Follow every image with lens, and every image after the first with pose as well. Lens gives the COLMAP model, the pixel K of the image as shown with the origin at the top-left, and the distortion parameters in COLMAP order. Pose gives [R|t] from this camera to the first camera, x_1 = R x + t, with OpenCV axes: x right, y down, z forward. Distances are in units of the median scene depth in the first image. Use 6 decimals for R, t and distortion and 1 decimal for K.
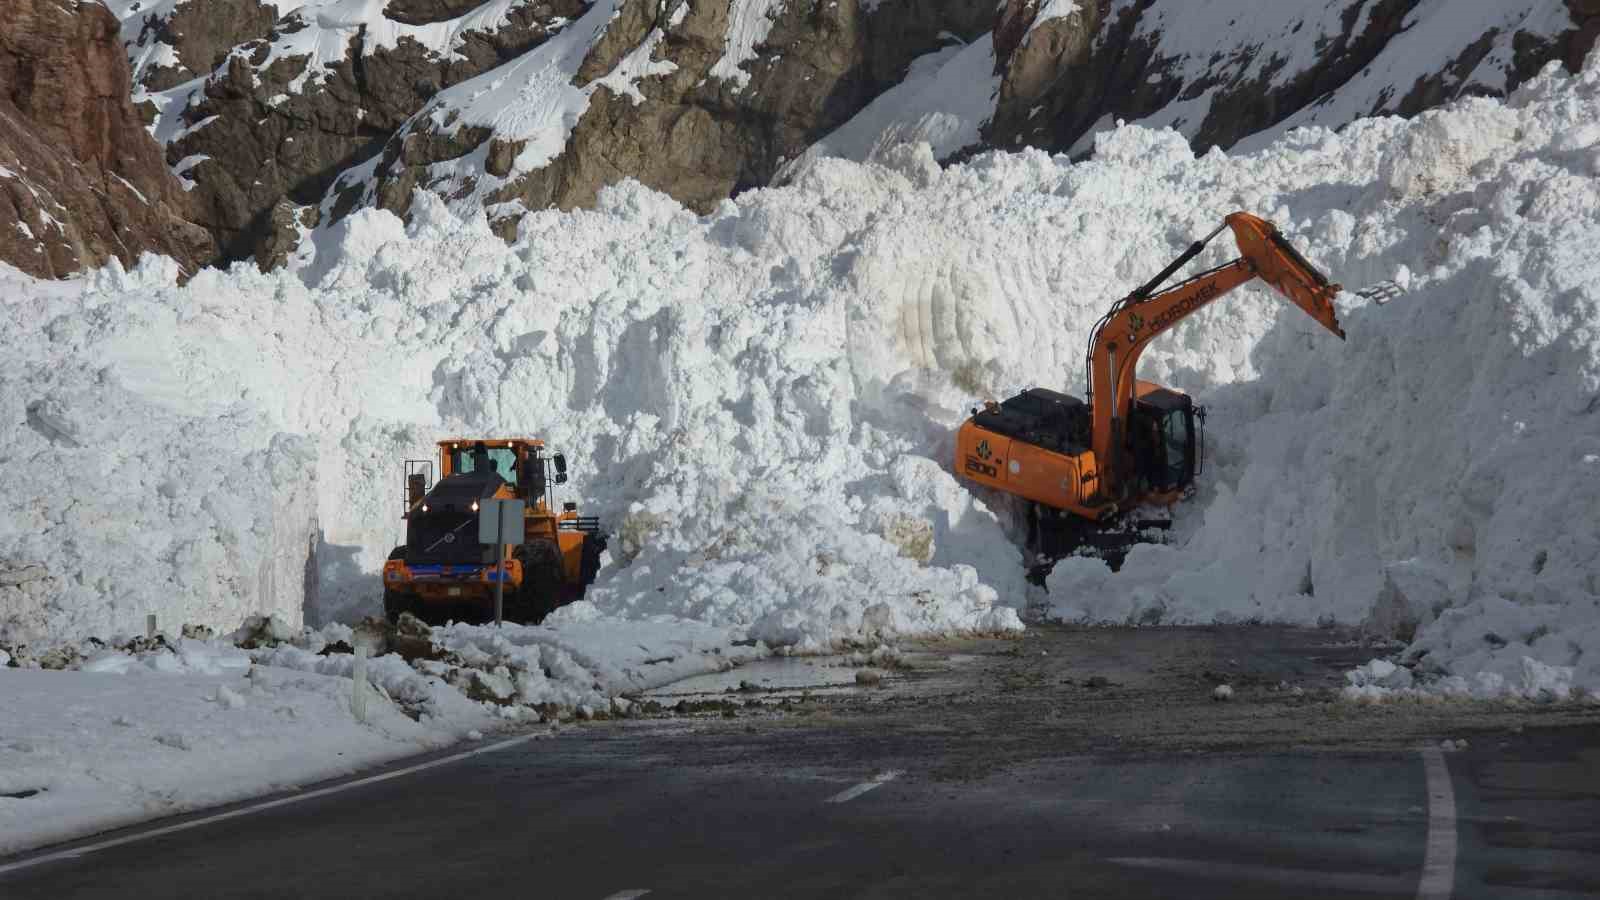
lens RADIAL K [[5285.3, 0, 857.8], [0, 5285.3, 437.2], [0, 0, 1]] dist [0.260318, 0.000000]
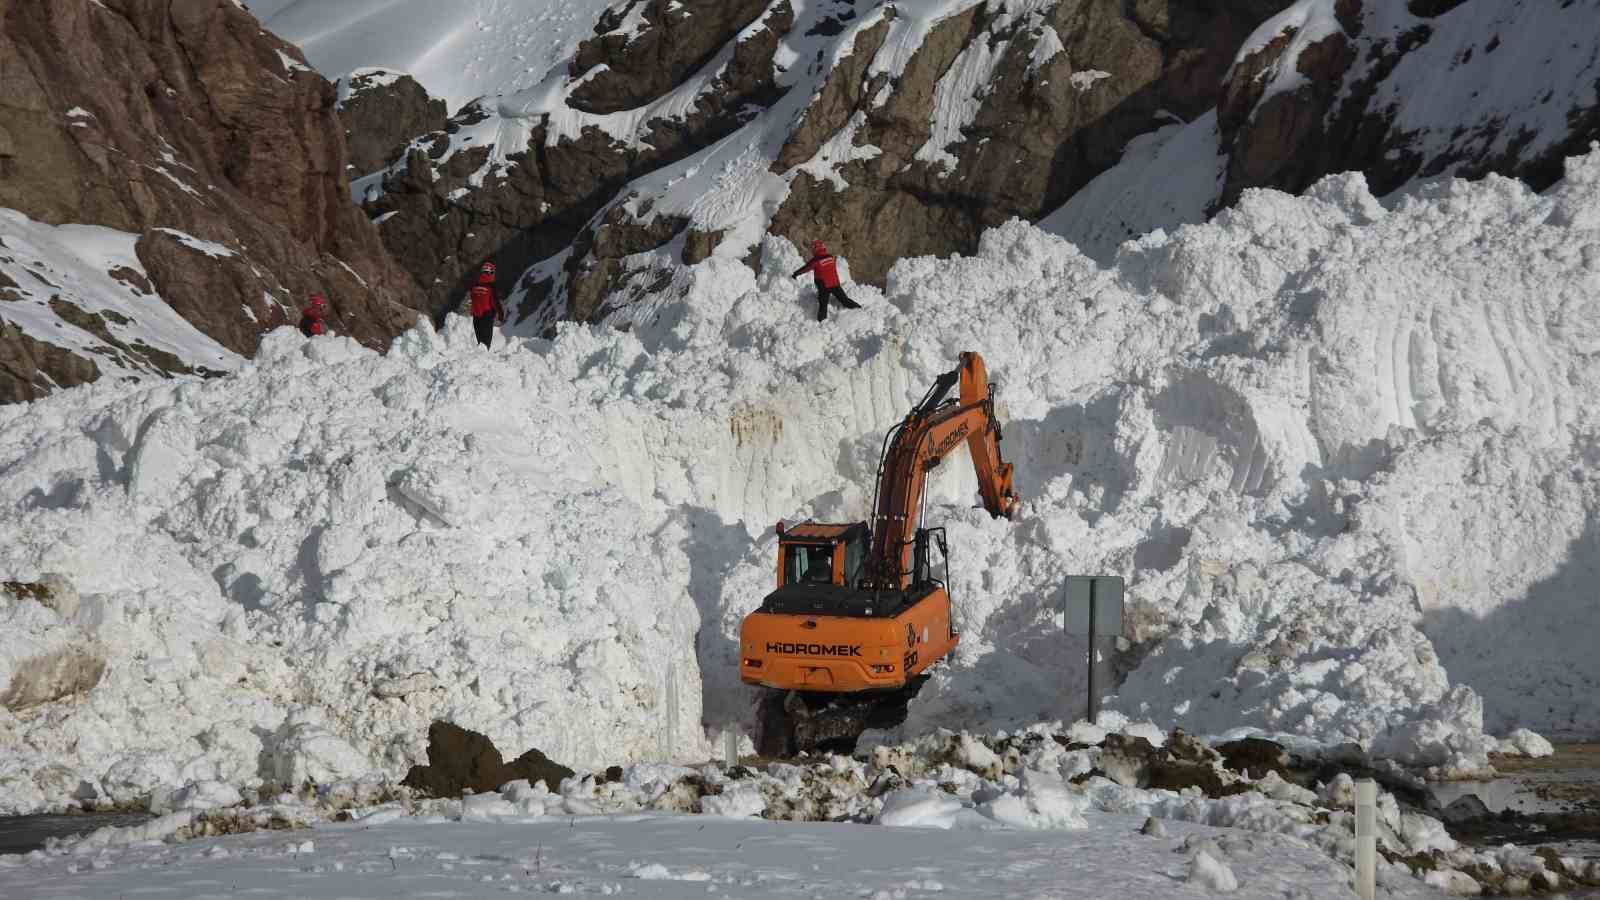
lens RADIAL K [[5285.3, 0, 844.7], [0, 5285.3, 530.9], [0, 0, 1]] dist [0.260318, 0.000000]
pose [[0.999620, -0.010454, -0.025503, -0.051597], [0.010368, 0.999940, -0.003479, 0.004578], [0.025538, 0.003214, 0.999669, 0.148671]]
